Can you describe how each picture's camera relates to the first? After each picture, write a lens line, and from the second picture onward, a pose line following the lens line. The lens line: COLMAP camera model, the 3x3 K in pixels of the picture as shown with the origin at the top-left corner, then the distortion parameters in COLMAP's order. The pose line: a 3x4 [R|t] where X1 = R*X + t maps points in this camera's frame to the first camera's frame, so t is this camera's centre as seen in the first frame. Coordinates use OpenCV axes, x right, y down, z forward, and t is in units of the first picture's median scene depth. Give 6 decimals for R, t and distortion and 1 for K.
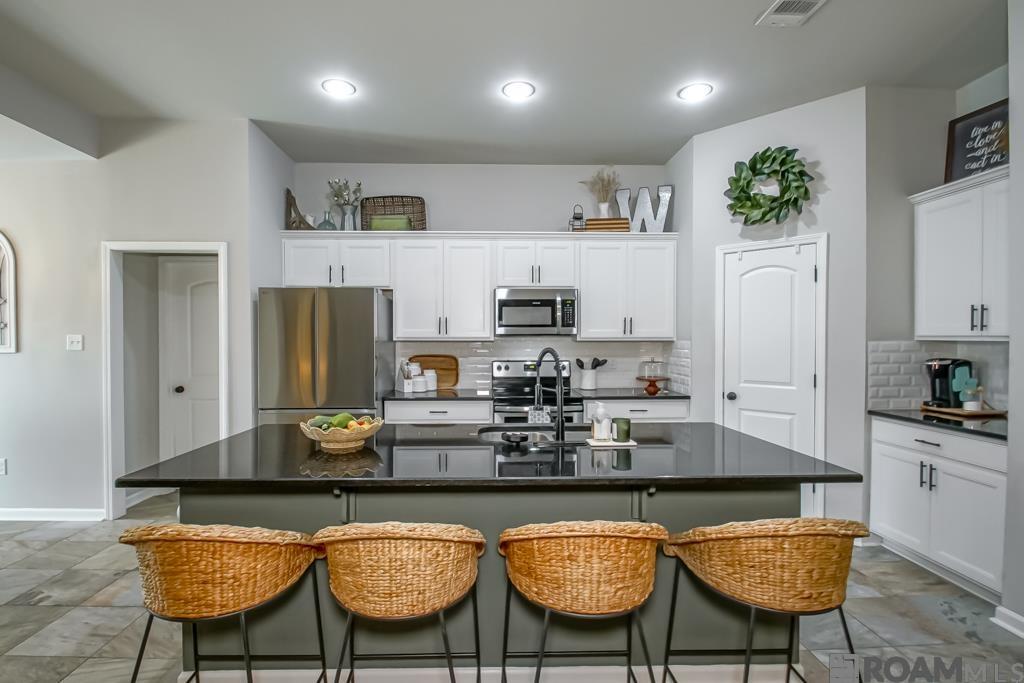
lens RADIAL K [[479.5, 0, 492.7], [0, 479.5, 344.6], [0, 0, 1]] dist [-0.012338, -0.003827]
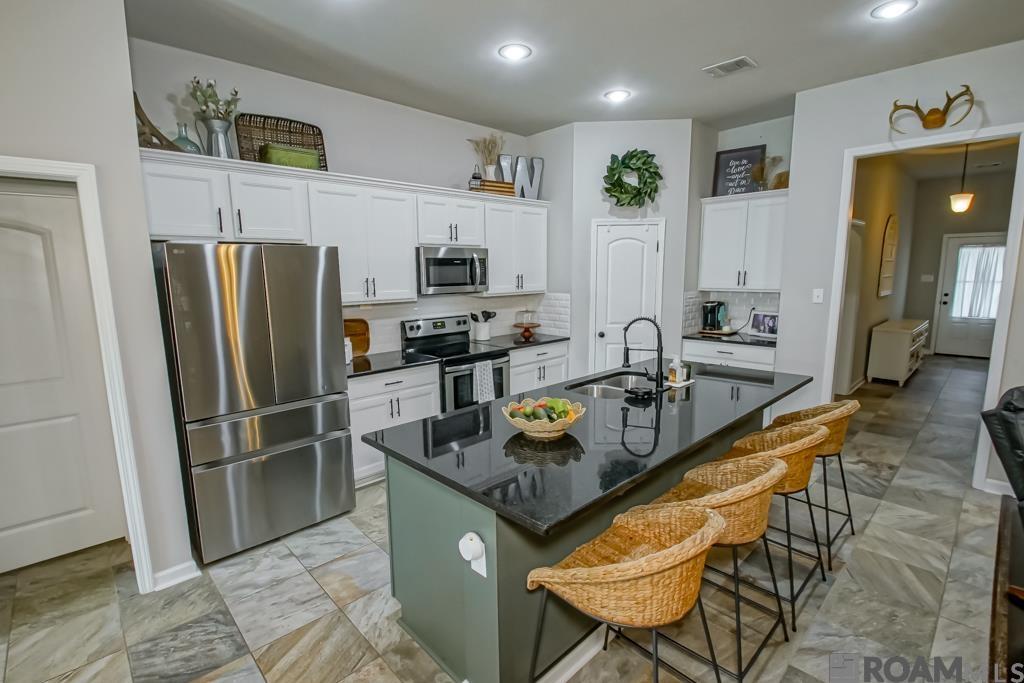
lens RADIAL K [[467.6, 0, 515.3], [0, 467.6, 342.9], [0, 0, 1]] dist [-0.003612, -0.000946]
pose [[0.738248, -0.113011, 0.664995, -0.498010], [0.021838, 0.989353, 0.143891, -0.057088], [-0.674176, -0.091705, 0.732855, 0.176978]]
